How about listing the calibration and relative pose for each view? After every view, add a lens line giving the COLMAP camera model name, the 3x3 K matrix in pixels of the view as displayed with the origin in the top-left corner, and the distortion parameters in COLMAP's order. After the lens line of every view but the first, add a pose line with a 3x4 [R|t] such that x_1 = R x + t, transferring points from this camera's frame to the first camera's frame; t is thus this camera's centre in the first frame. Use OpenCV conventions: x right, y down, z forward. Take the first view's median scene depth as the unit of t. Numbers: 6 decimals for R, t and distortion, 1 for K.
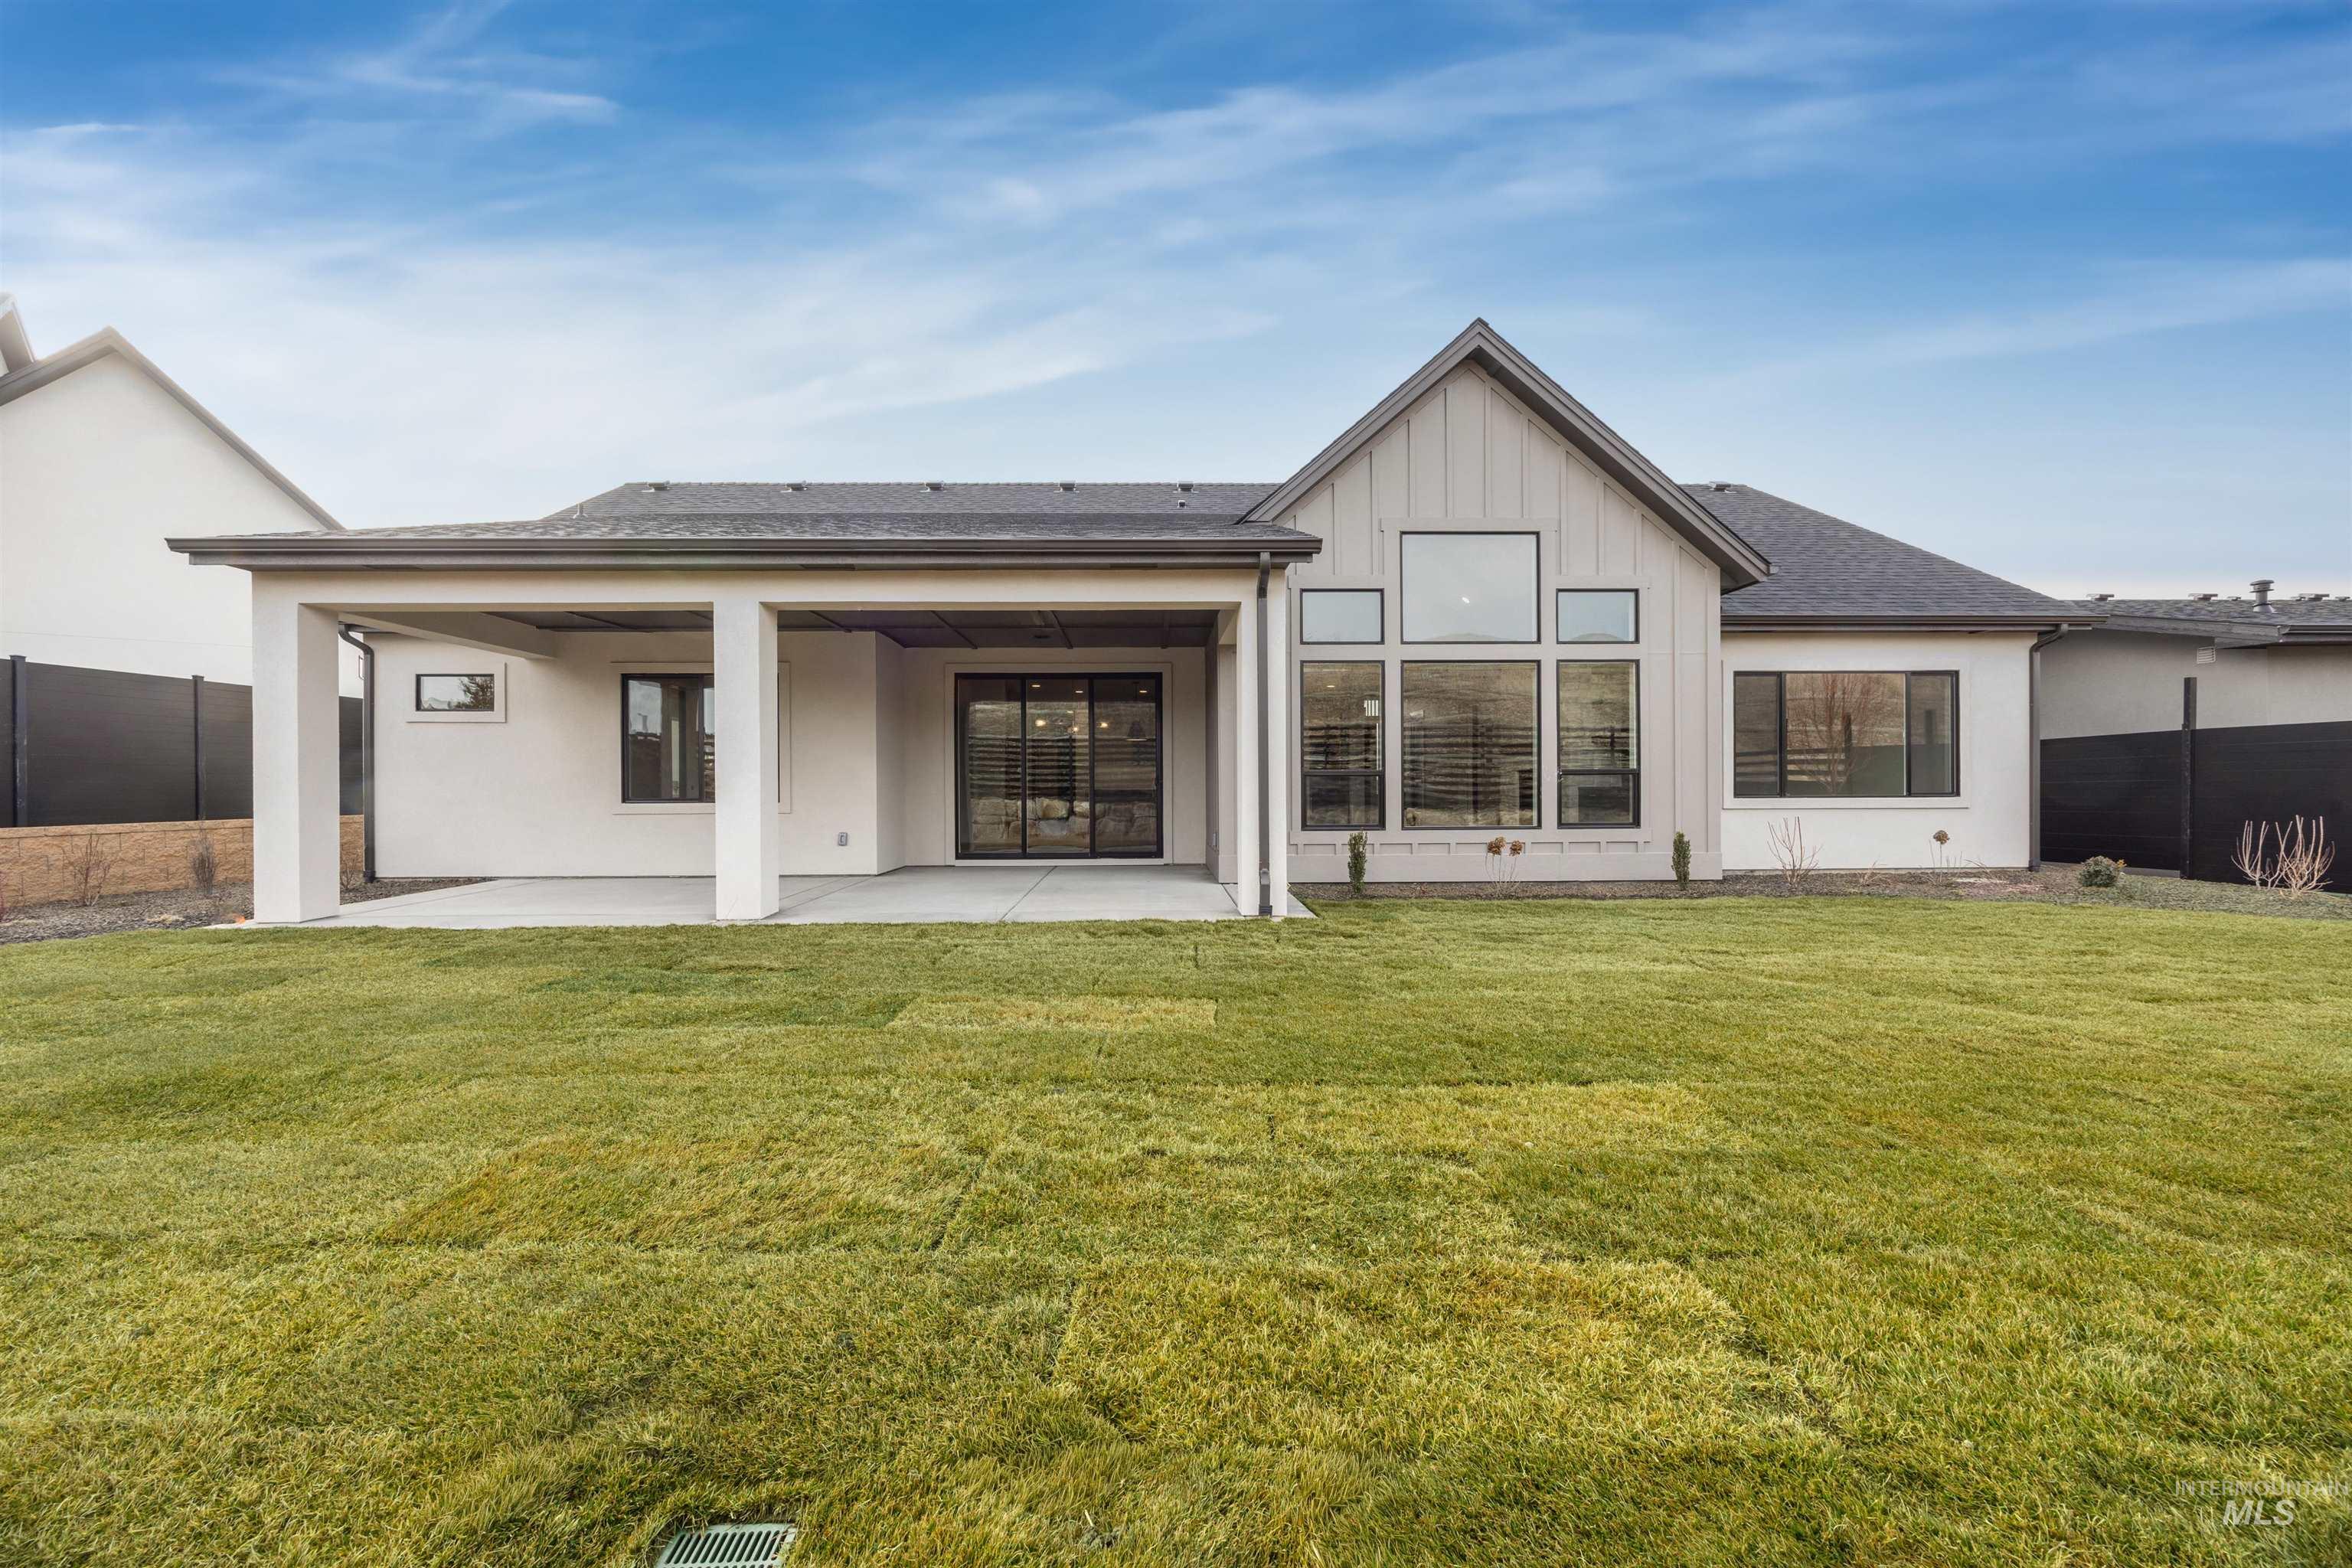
lens RADIAL K [[913.1, 0, 1176.5], [0, 913.1, 789.8], [0, 0, 1]] dist [-0.002626, 0.000068]
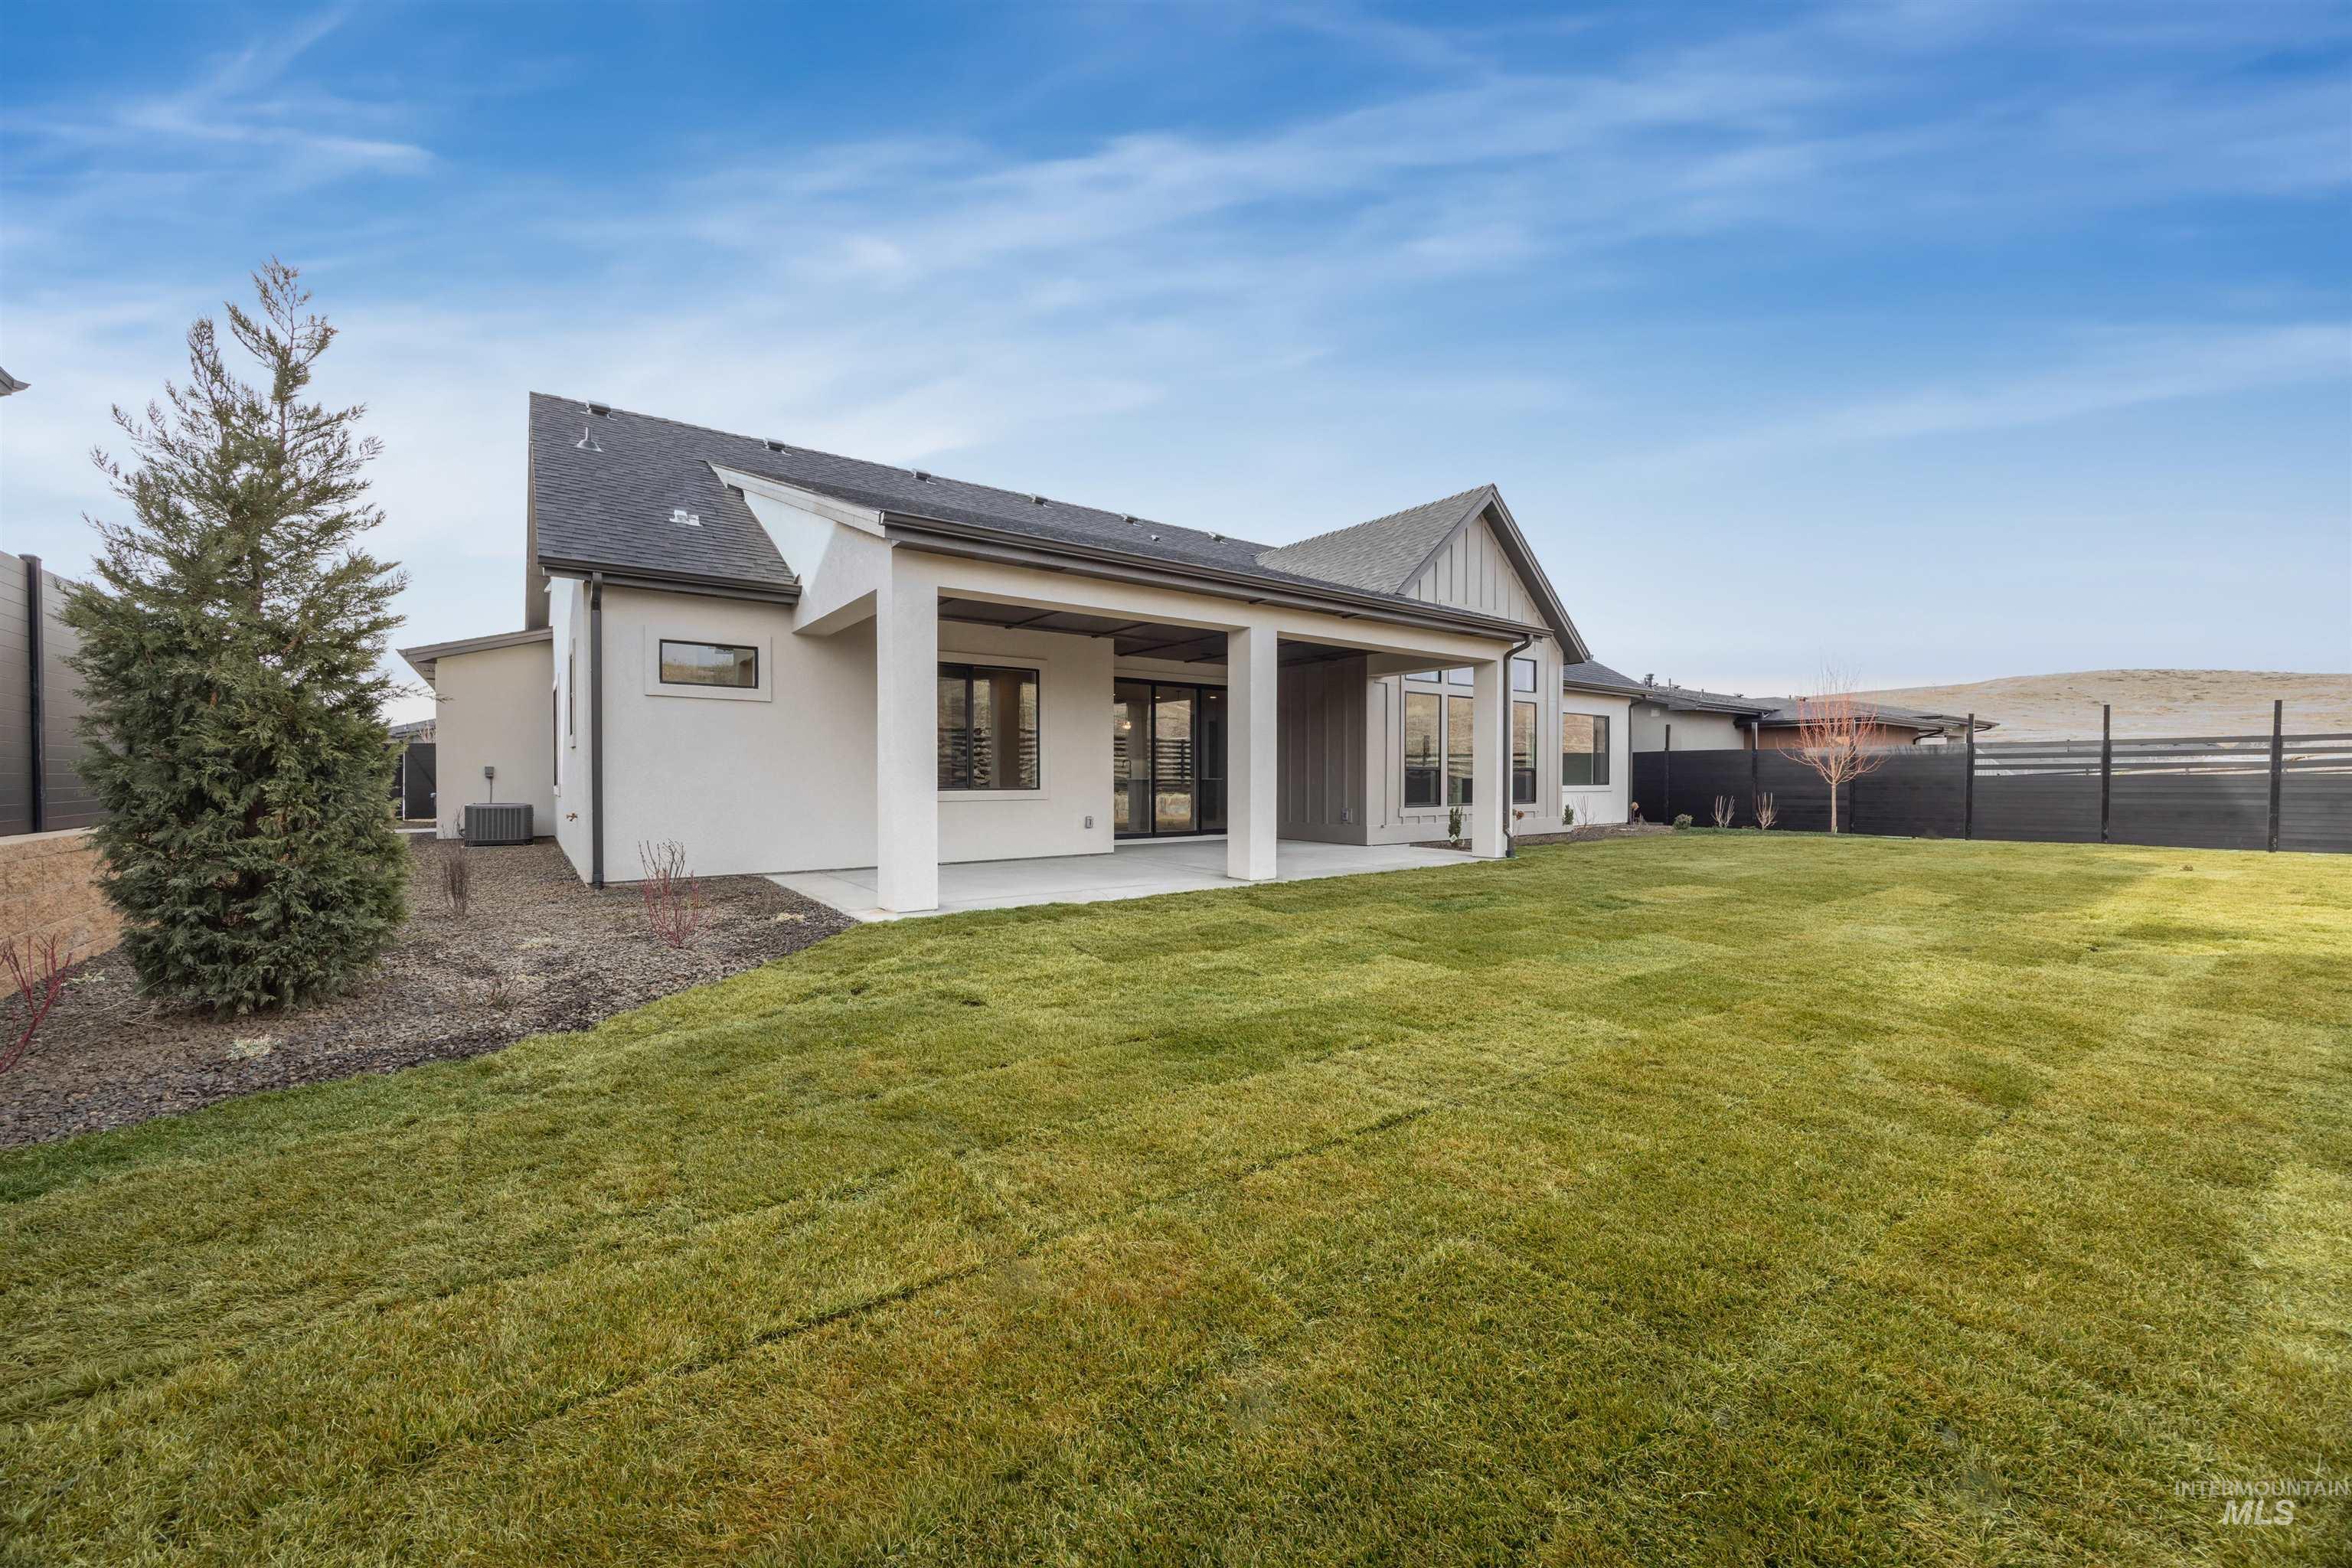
lens RADIAL K [[913.1, 0, 1183.3], [0, 913.1, 782.6], [0, 0, 1]] dist [-0.002626, 0.000068]
pose [[0.803908, 0.002668, 0.594747, -0.925940], [-0.003738, 0.999993, 0.000567, 0.004123], [-0.594742, -0.002679, 0.803912, 0.033857]]
